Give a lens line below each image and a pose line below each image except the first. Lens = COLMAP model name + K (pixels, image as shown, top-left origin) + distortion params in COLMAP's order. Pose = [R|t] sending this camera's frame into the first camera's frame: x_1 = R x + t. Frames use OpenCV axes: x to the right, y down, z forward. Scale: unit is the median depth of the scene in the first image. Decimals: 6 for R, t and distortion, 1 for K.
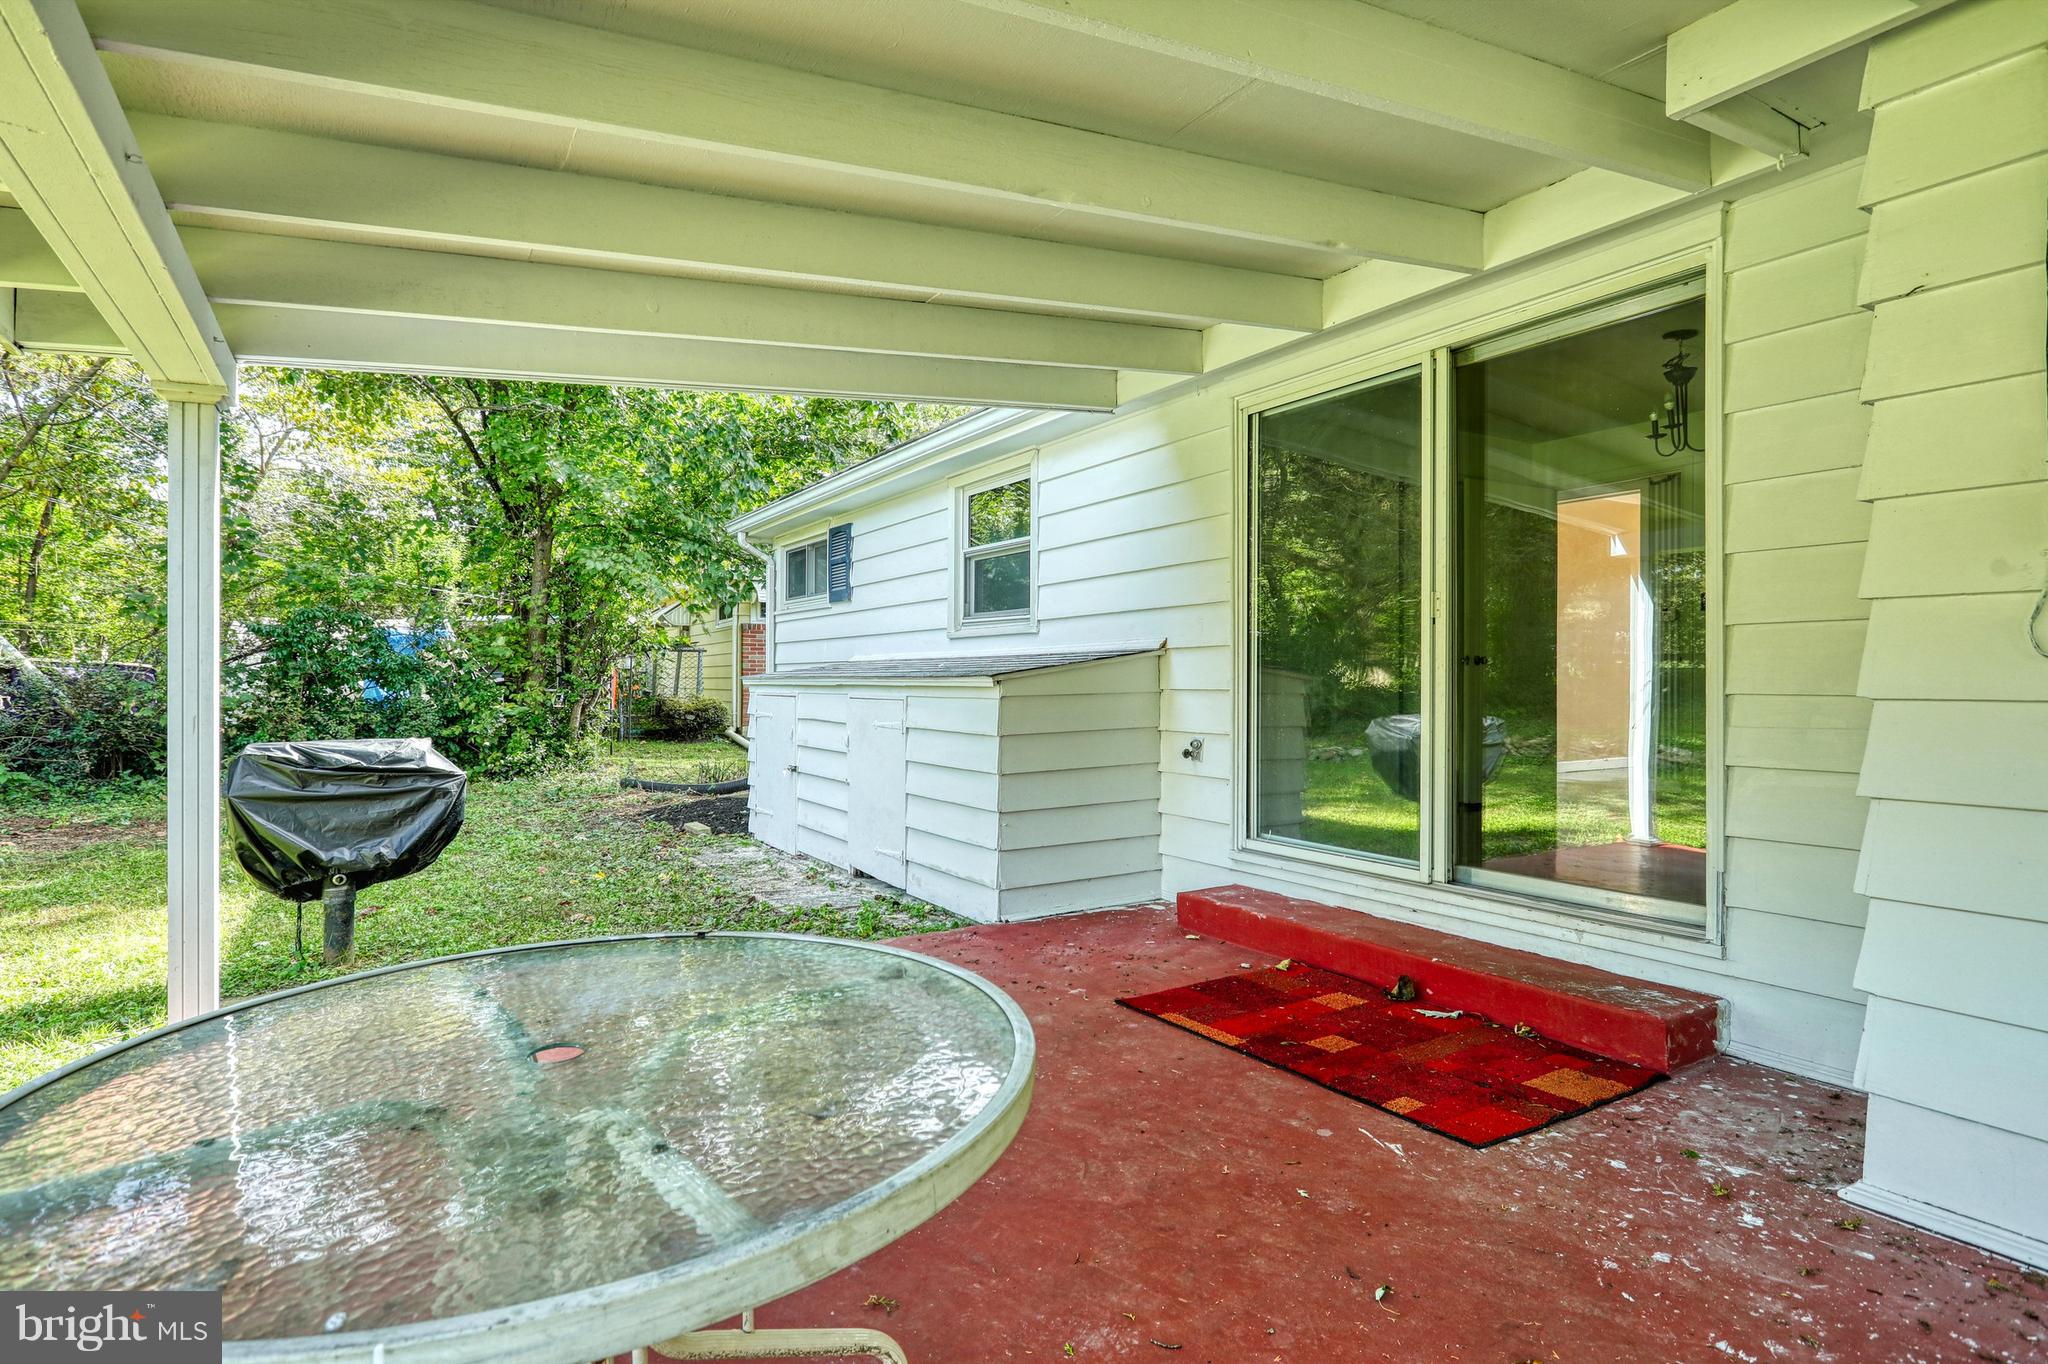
lens RADIAL K [[977.9, 0, 1017.7], [0, 977.9, 679.8], [0, 0, 1]] dist [-0.003497, 0.000128]
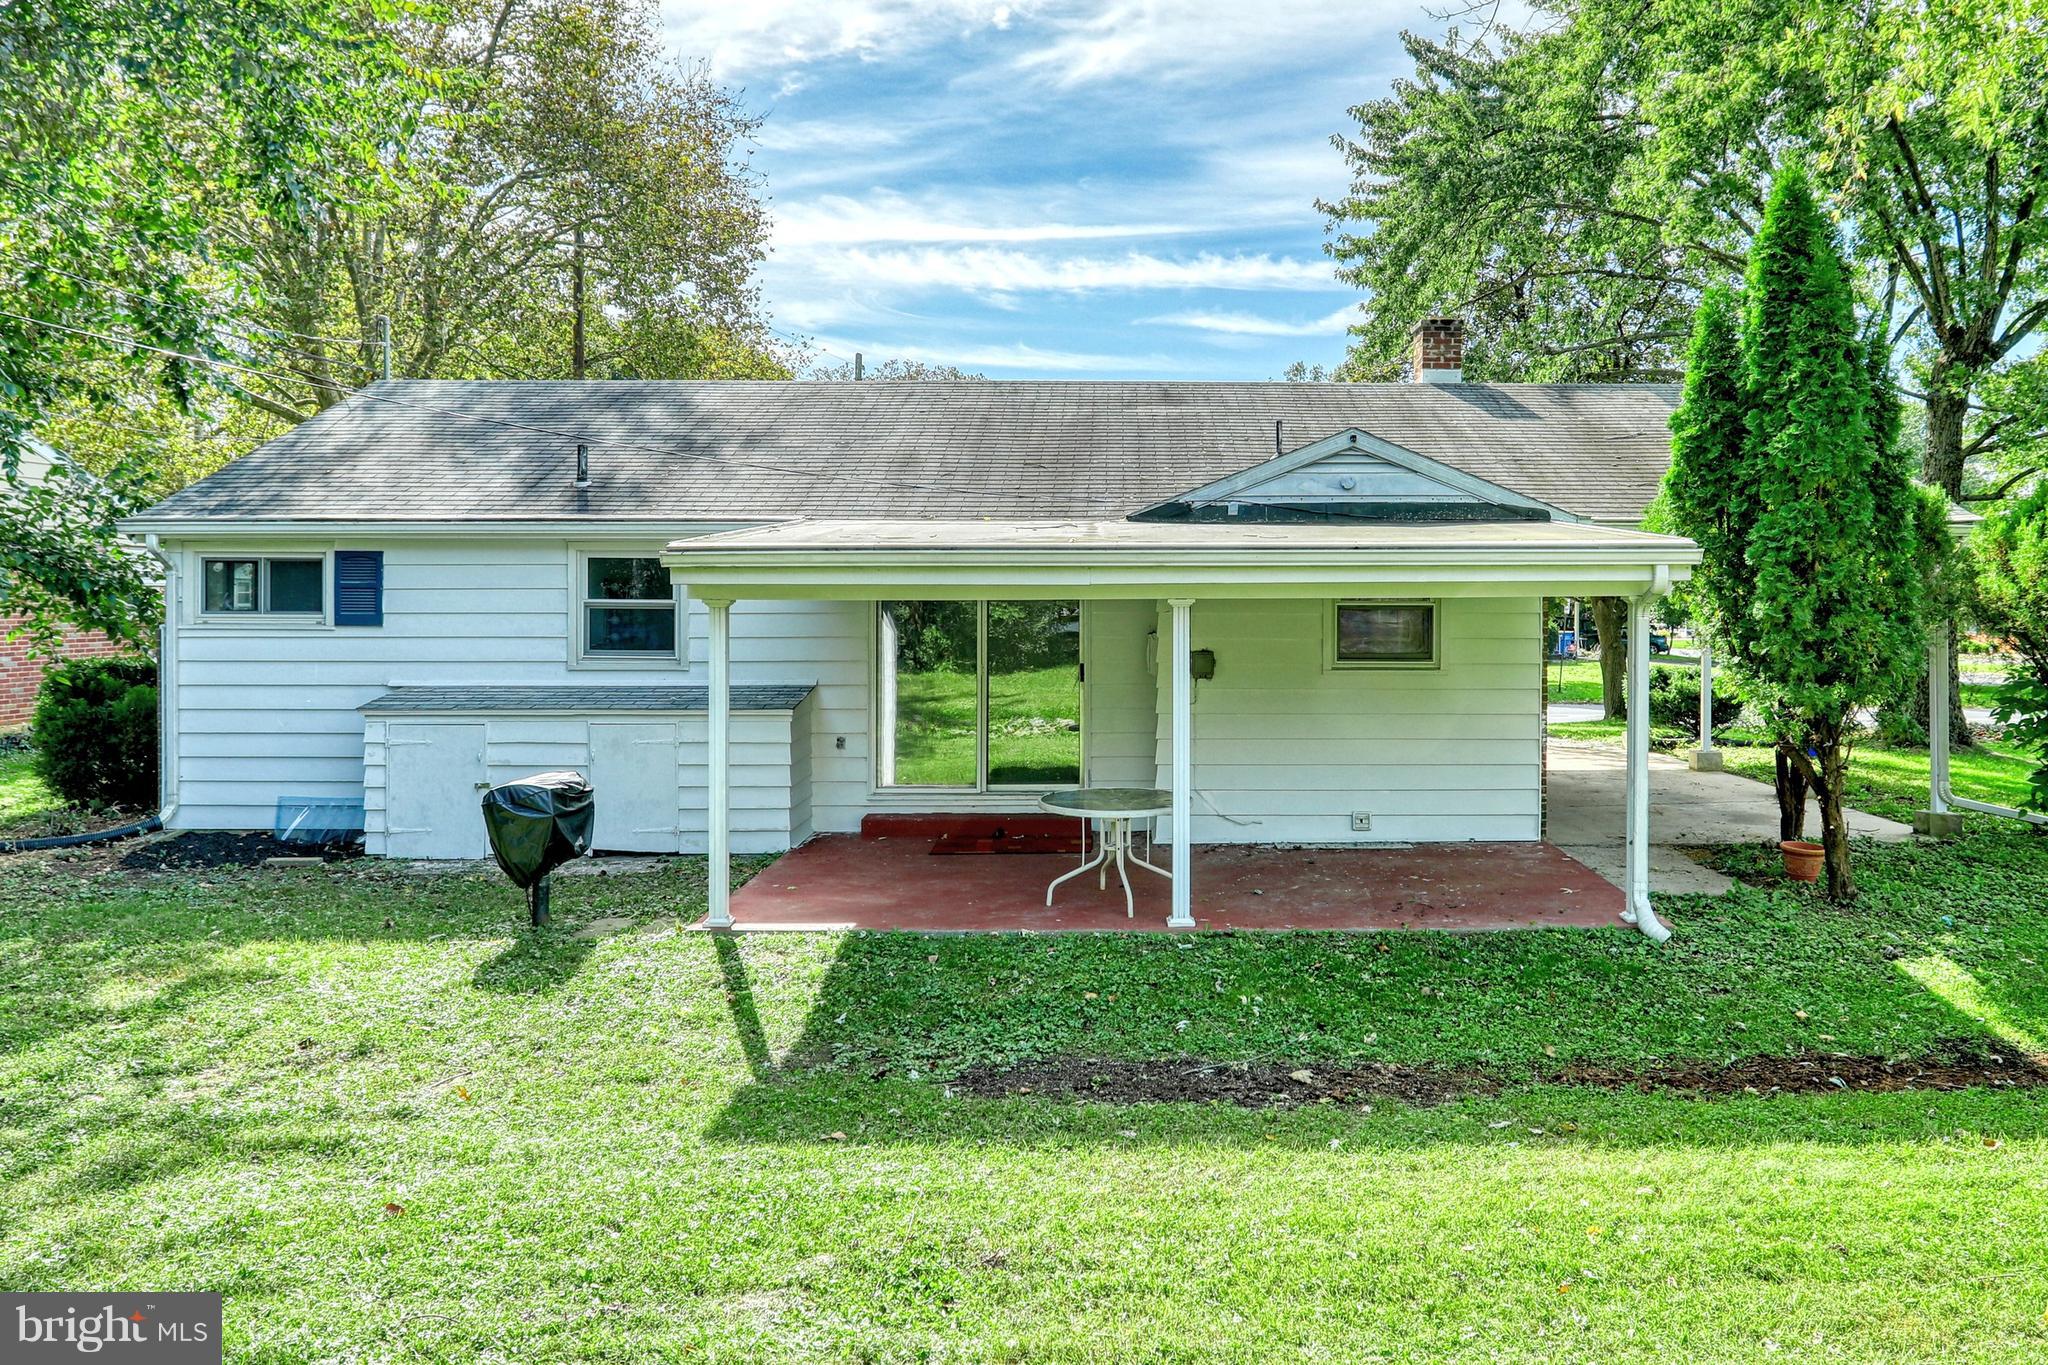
lens RADIAL K [[977.9, 0, 1017.7], [0, 977.9, 680.3], [0, 0, 1]] dist [-0.003497, 0.000128]
pose [[0.534305, -0.004372, 0.845280, -0.902139], [0.003310, 0.999990, 0.003080, -0.034314], [-0.845285, 0.001152, 0.534314, -0.152903]]
